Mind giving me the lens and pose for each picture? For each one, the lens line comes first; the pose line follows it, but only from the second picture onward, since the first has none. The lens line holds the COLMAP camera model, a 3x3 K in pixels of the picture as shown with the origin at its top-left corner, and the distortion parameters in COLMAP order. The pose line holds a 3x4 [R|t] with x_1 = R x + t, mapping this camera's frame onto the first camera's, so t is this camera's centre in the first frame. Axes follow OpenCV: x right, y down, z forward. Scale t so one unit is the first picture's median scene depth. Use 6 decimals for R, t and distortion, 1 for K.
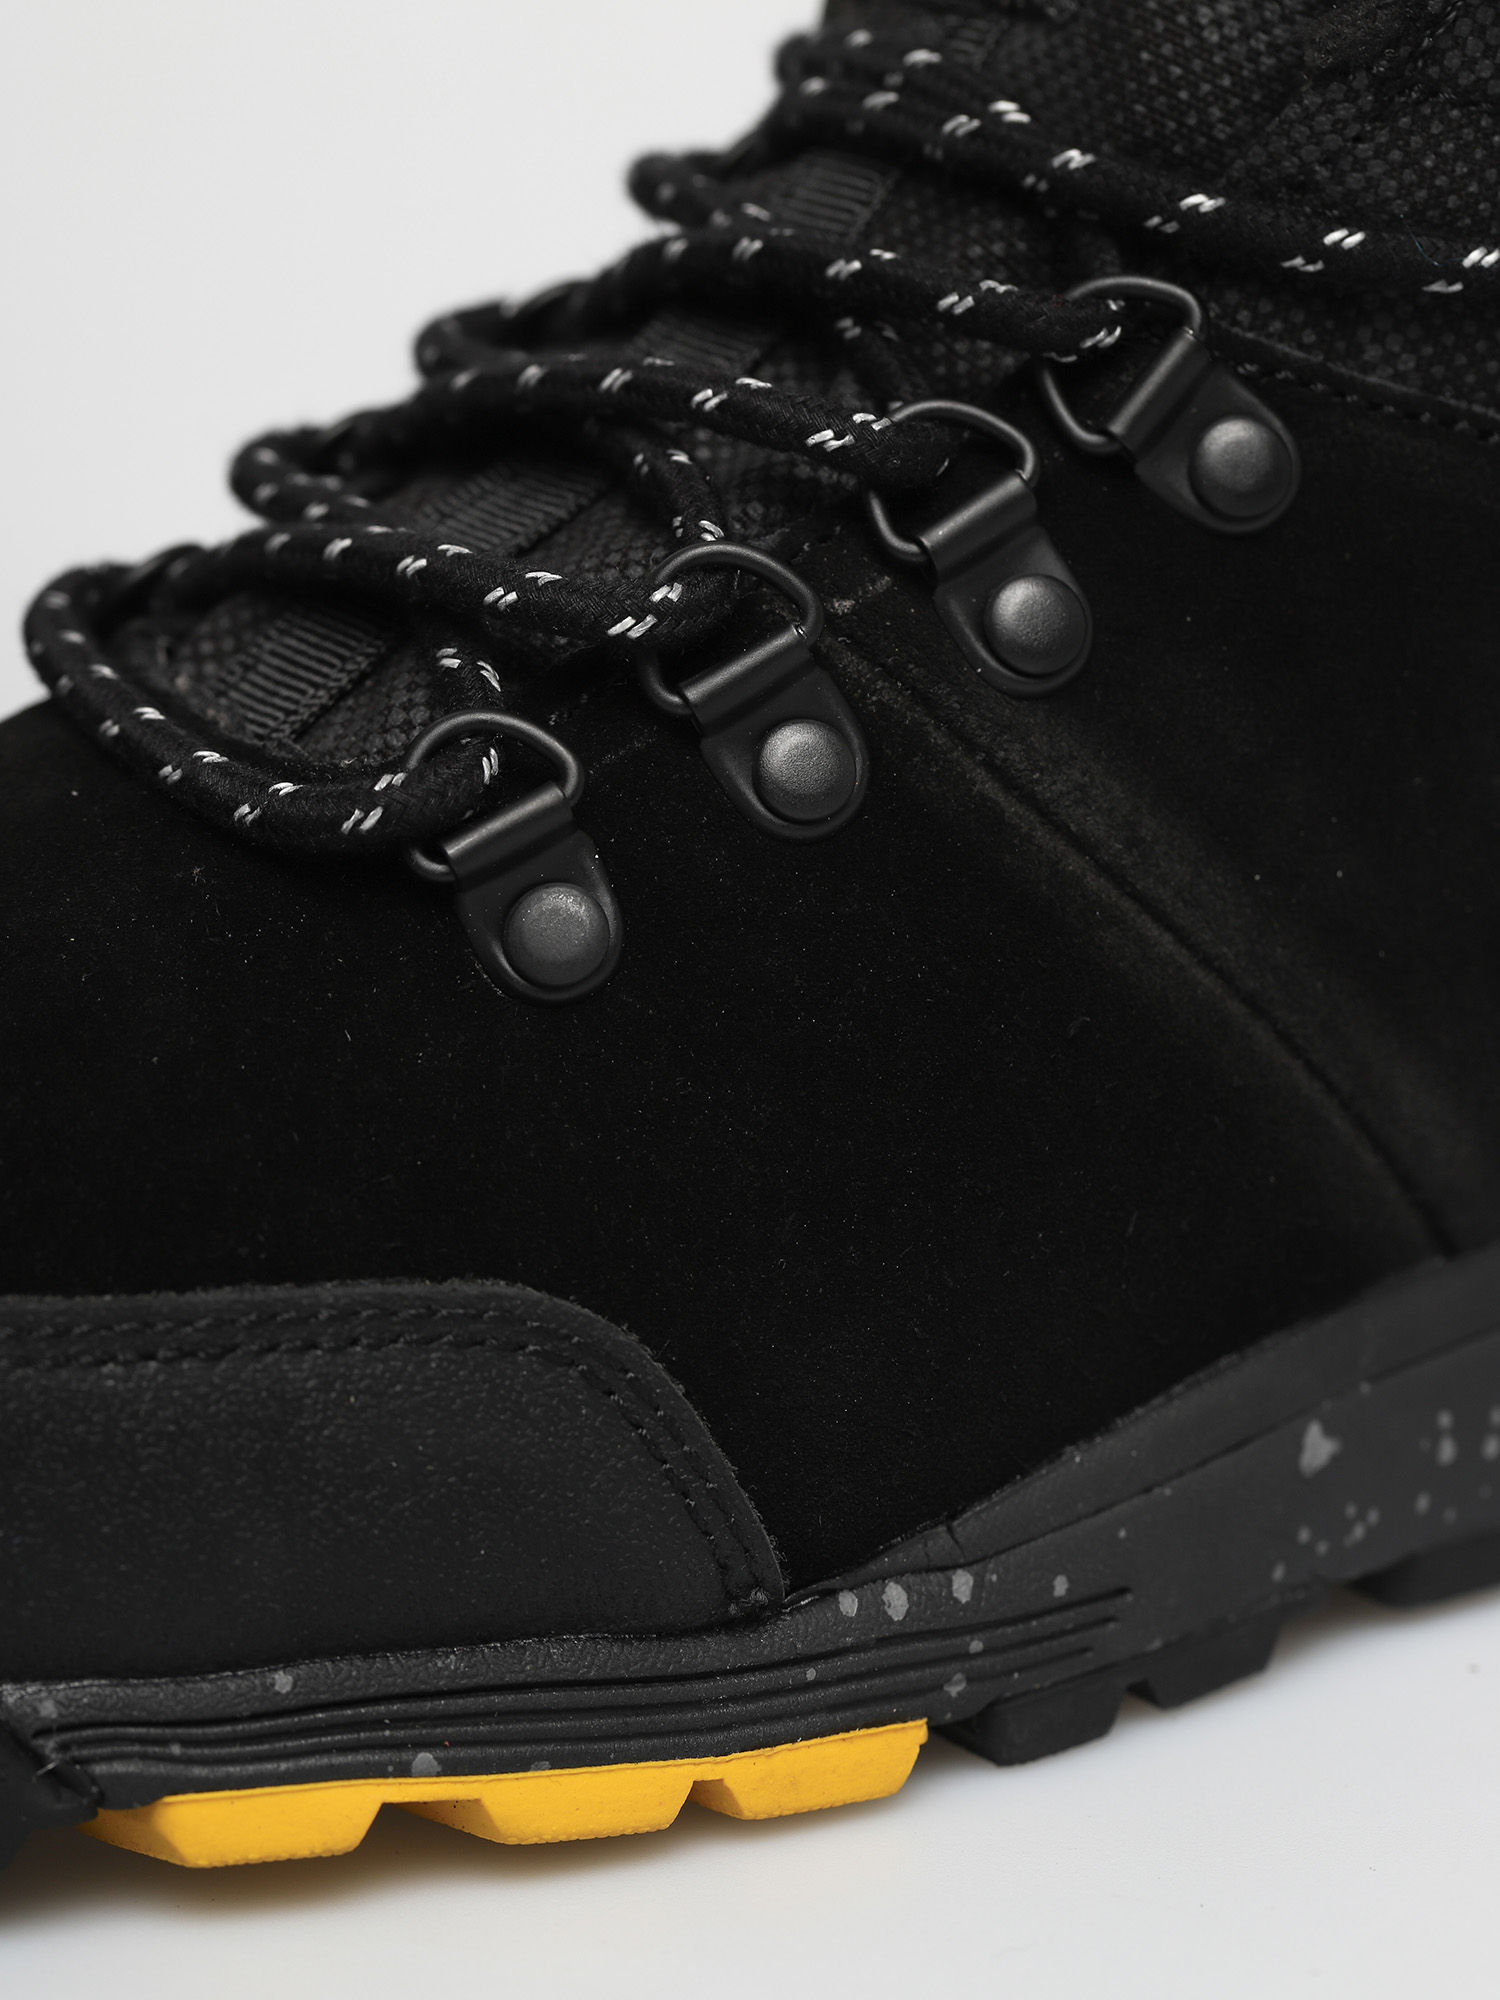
lens RADIAL K [[7607.6, 0, 750.0], [0, 7607.6, 1000.0], [0, 0, 1]] dist [-0.390000, 14.905297]
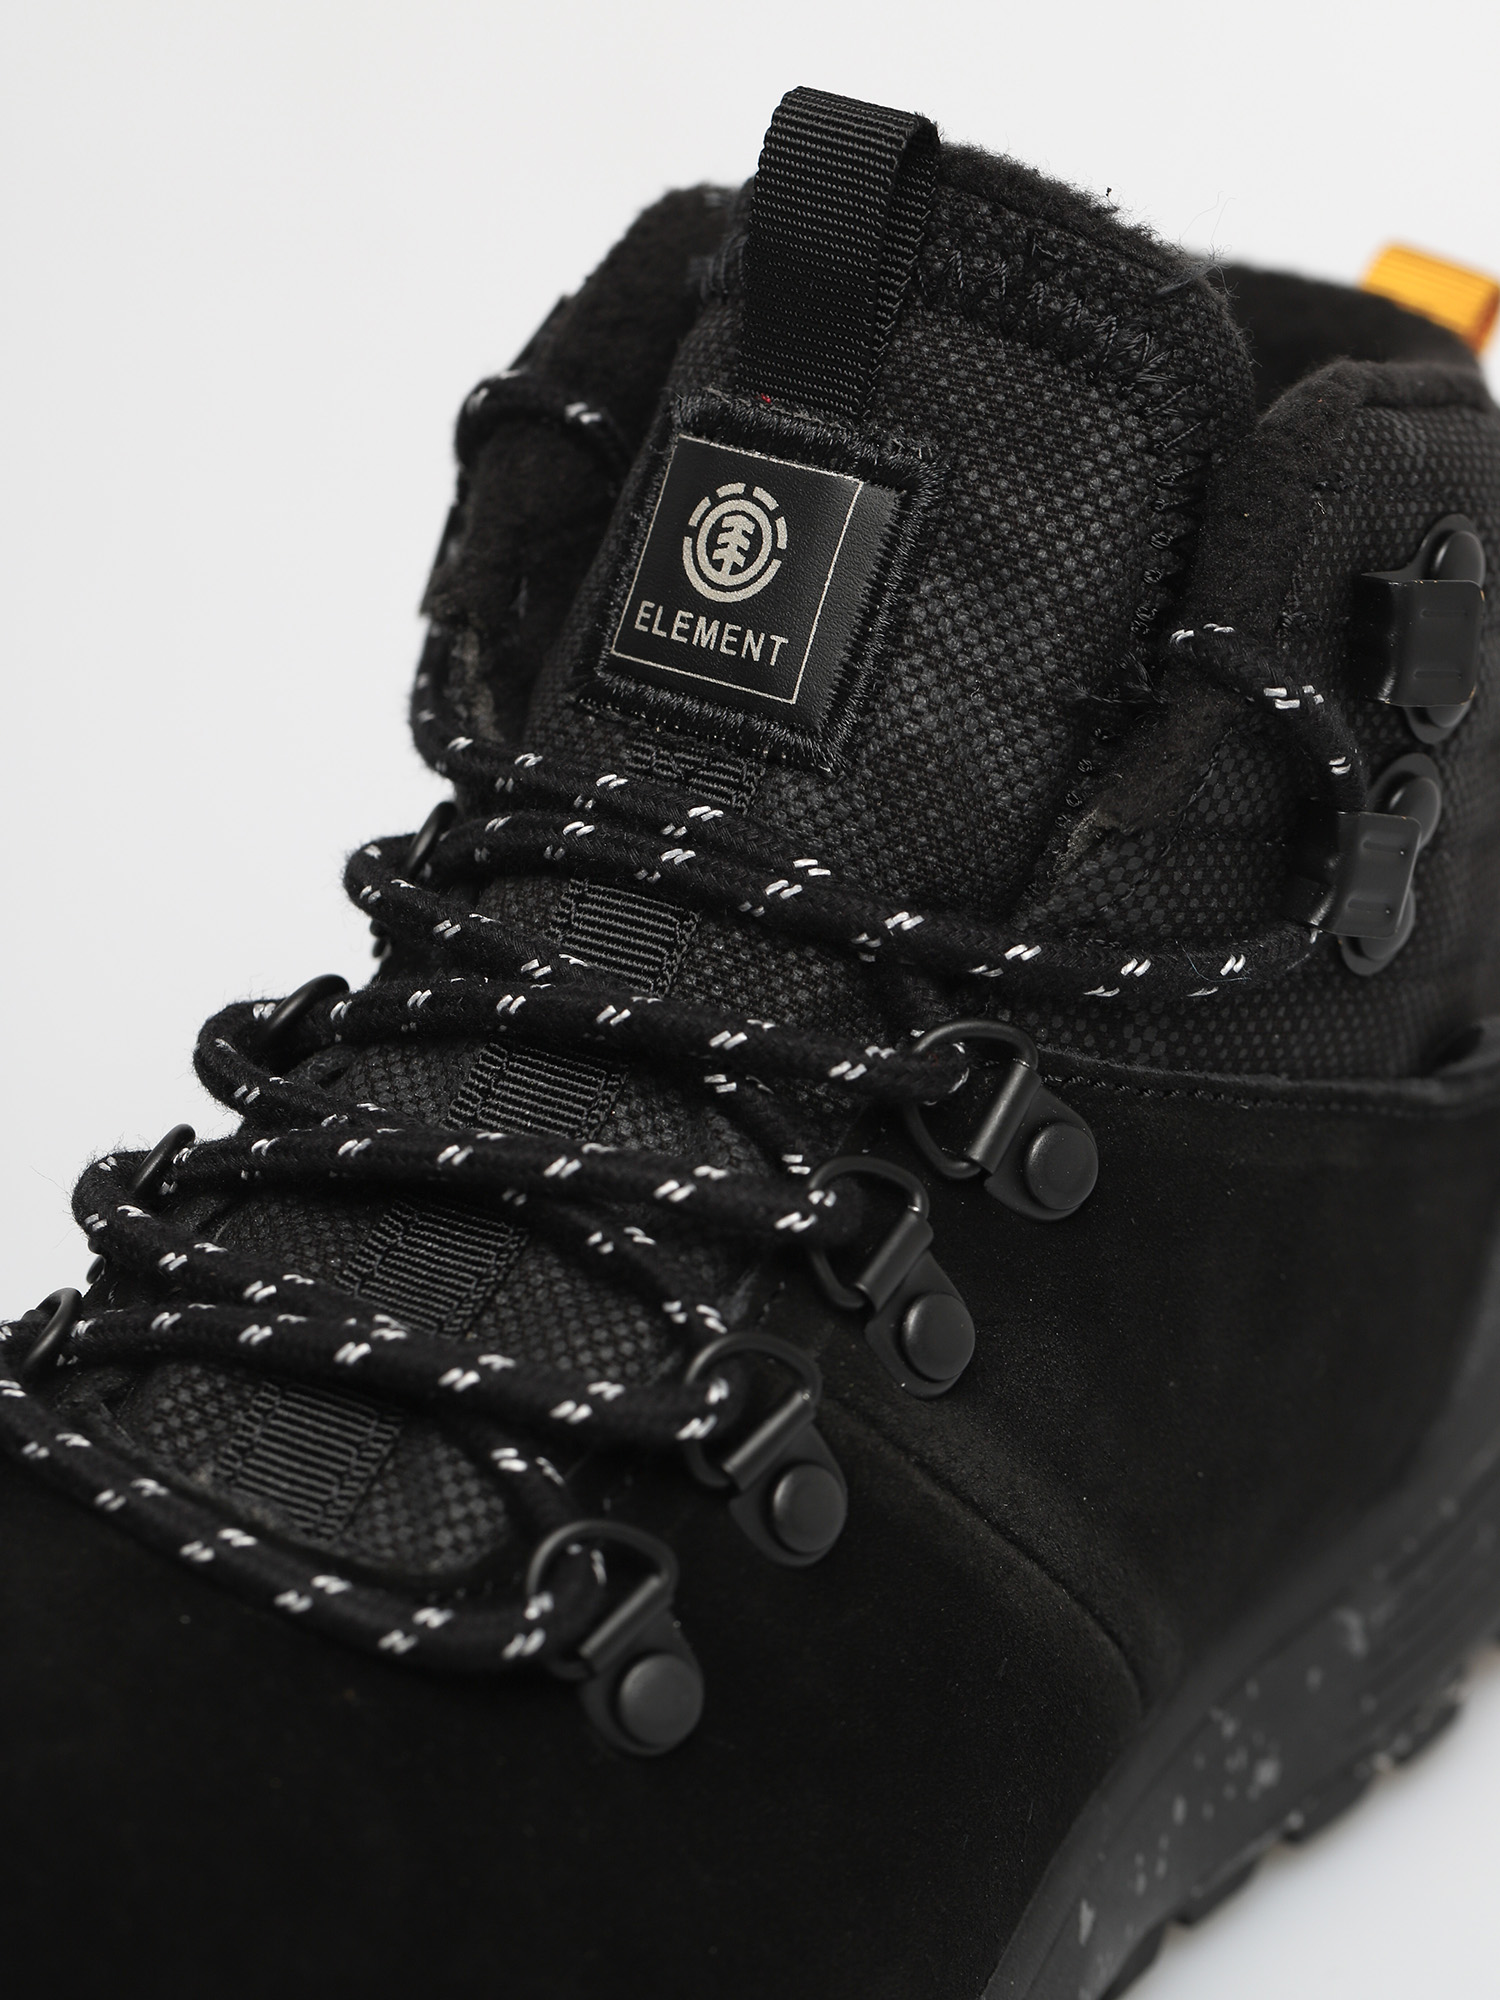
lens RADIAL K [[7607.6, 0, 750.0], [0, 7607.6, 1000.0], [0, 0, 1]] dist [-0.390000, 14.905297]
pose [[0.888098, -0.141747, 0.437253, -0.487606], [0.072460, 0.982543, 0.171345, -0.300180], [-0.453907, -0.120487, 0.882865, -0.010677]]
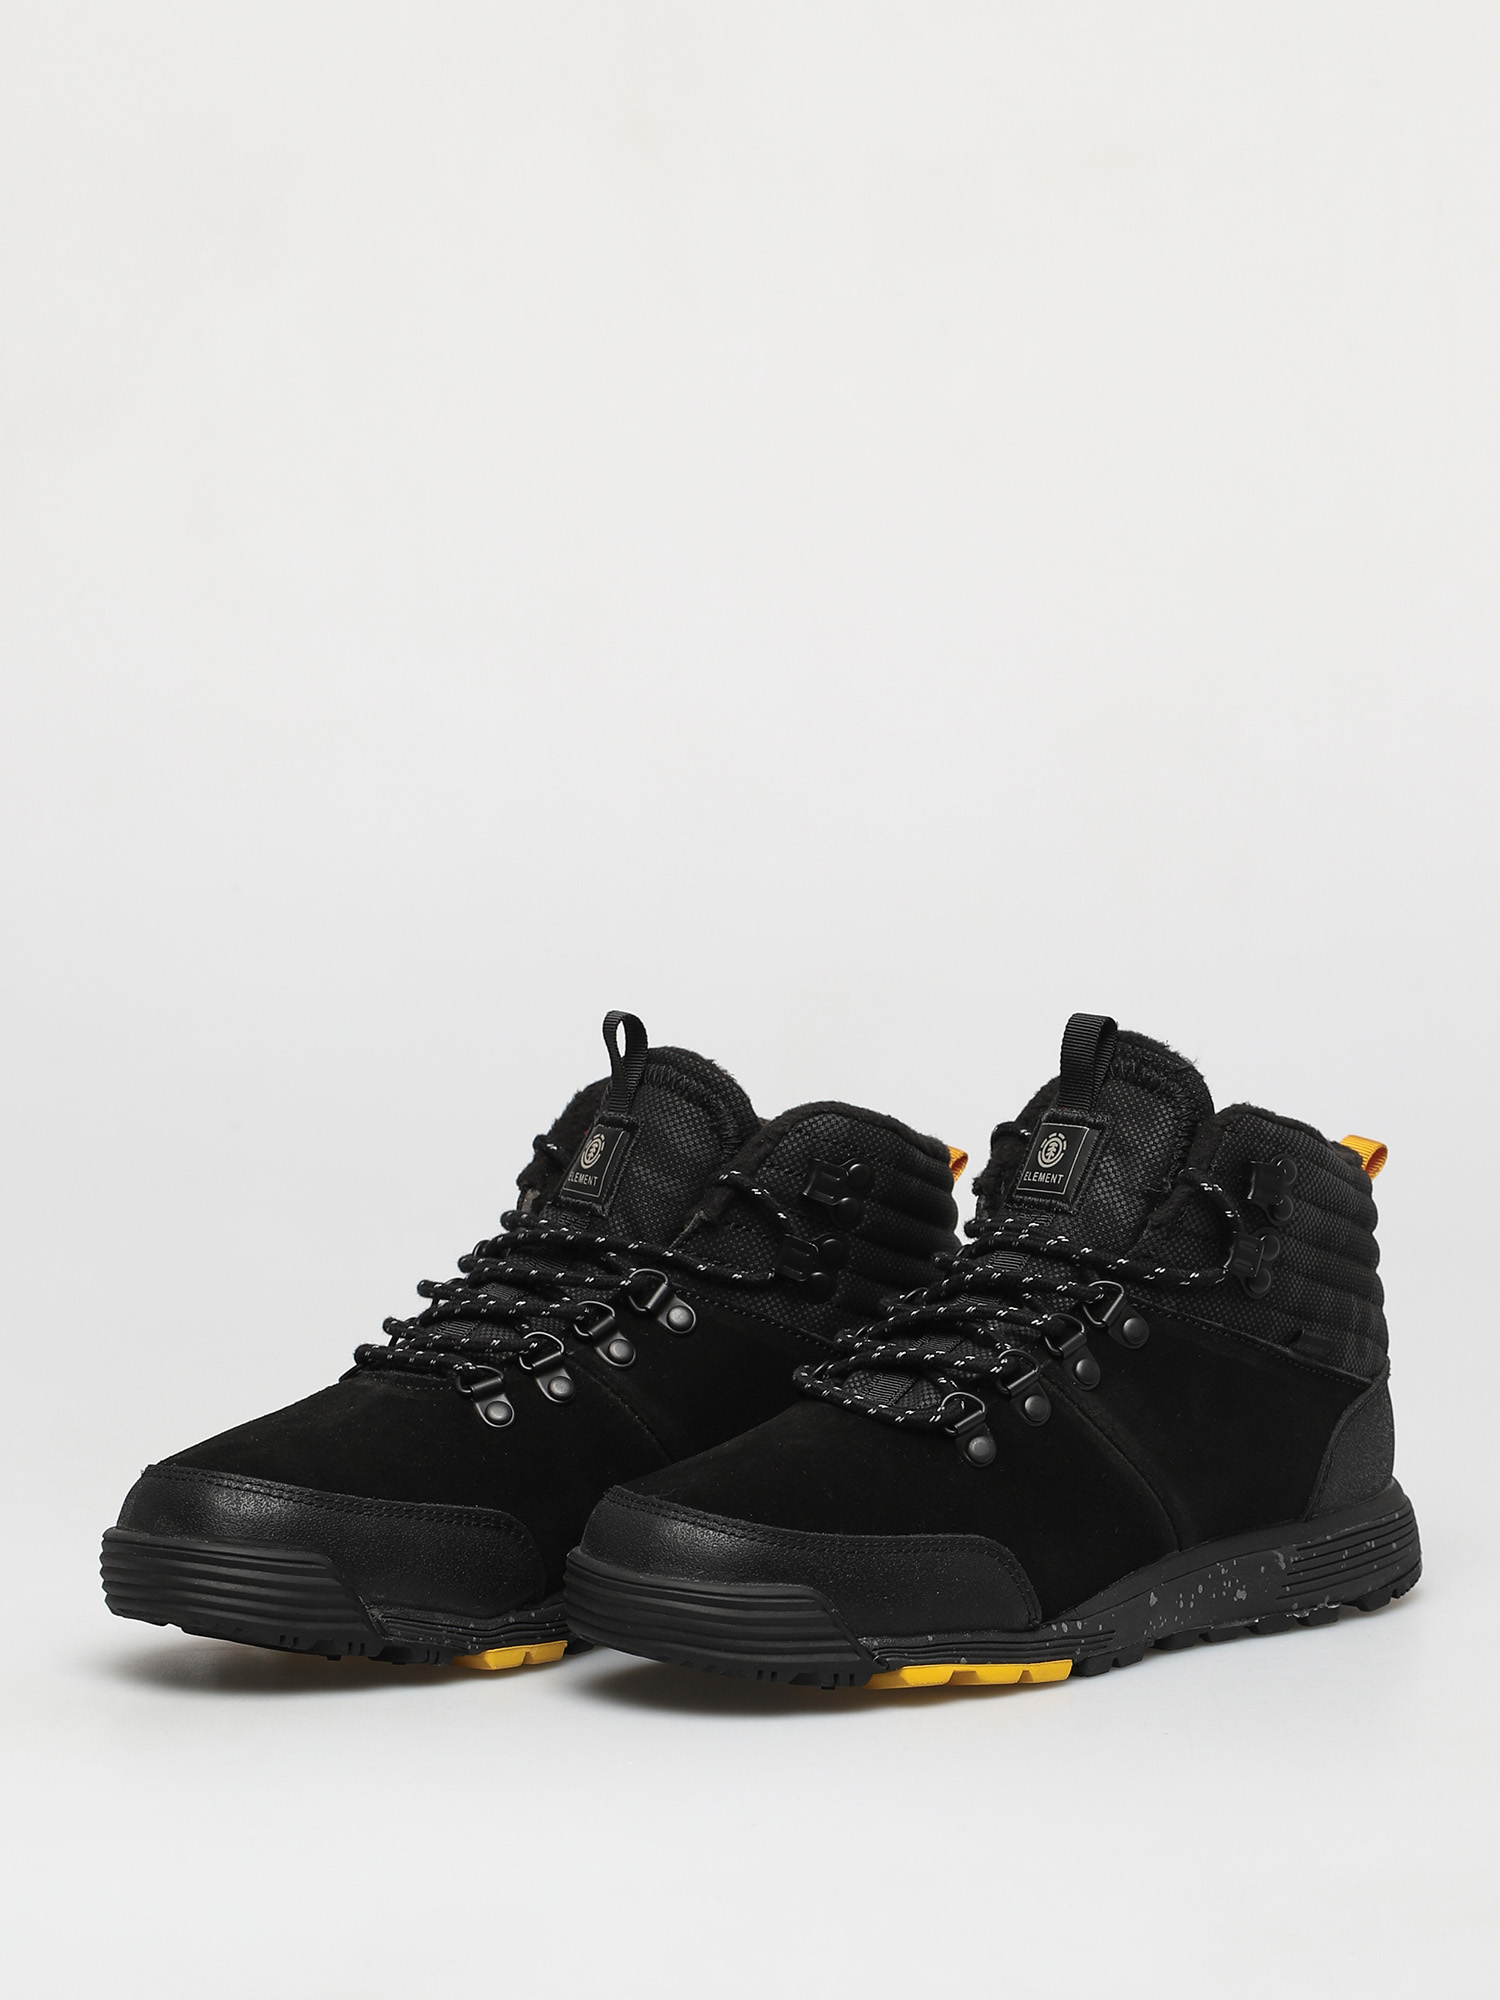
lens RADIAL K [[7607.6, 0, 750.0], [0, 7607.6, 1000.0], [0, 0, 1]] dist [-0.390000, 14.905297]
pose [[0.974647, 0.004245, 0.223709, -0.965839], [0.034520, 0.984996, -0.169088, 0.399121], [-0.221070, 0.172523, 0.959877, -2.605022]]
